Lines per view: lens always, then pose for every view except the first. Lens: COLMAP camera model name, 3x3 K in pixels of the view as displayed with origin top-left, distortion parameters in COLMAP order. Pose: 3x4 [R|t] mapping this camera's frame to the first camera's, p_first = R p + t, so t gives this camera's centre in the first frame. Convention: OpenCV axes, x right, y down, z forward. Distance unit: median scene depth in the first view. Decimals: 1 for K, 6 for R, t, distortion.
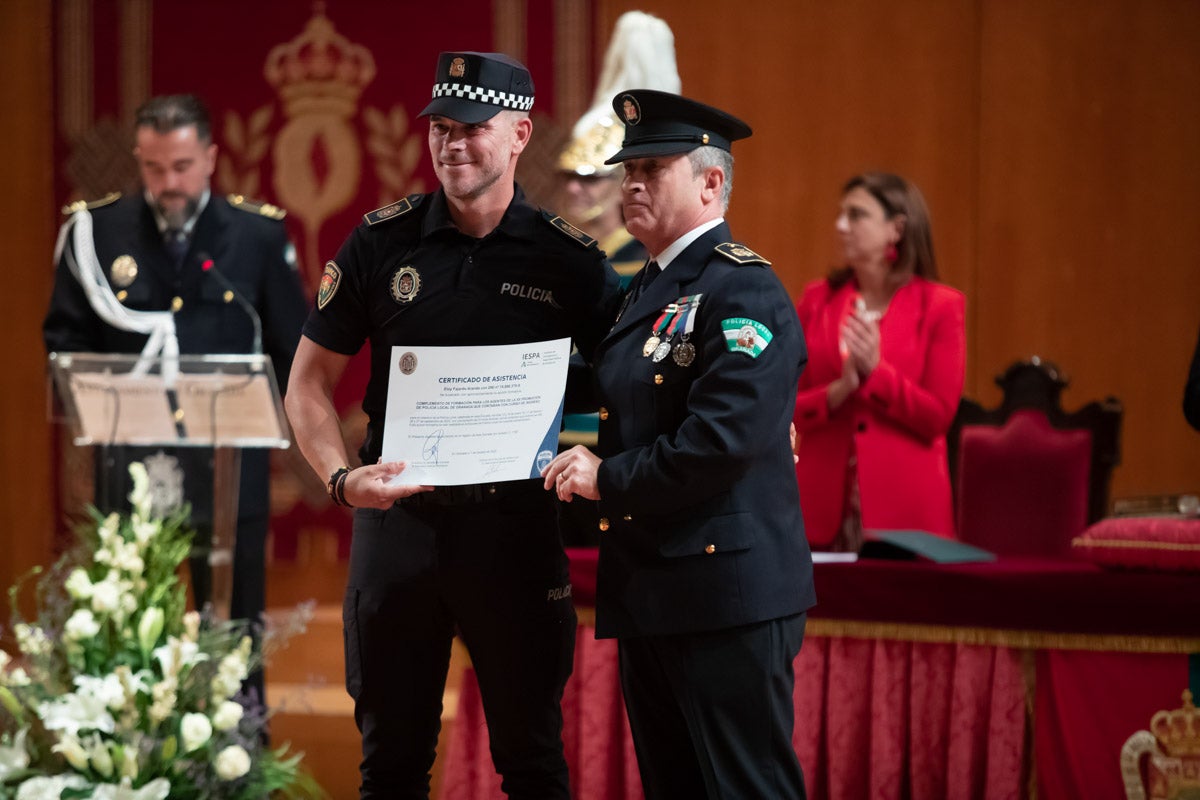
lens RADIAL K [[5050.9, 0, 604.8], [0, 5050.9, 361.8], [0, 0, 1]] dist [0.806654, 2.453583]
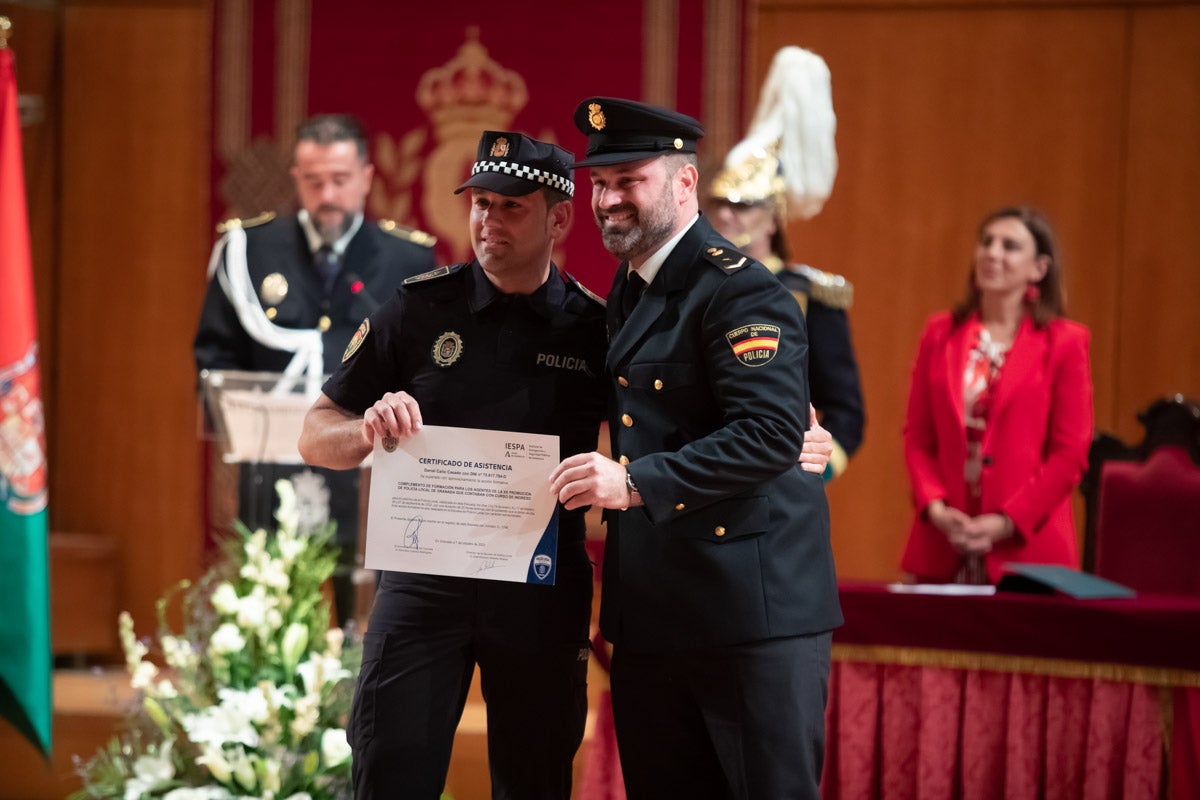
lens RADIAL K [[6042.3, 0, 596.7], [0, 6042.3, 343.2], [0, 0, 1]] dist [1.060757, 10.139914]
pose [[0.999080, 0.020152, -0.037863, 0.015454], [-0.020485, 0.999755, -0.008423, 0.001375], [0.037684, 0.009191, 0.999247, -0.205852]]
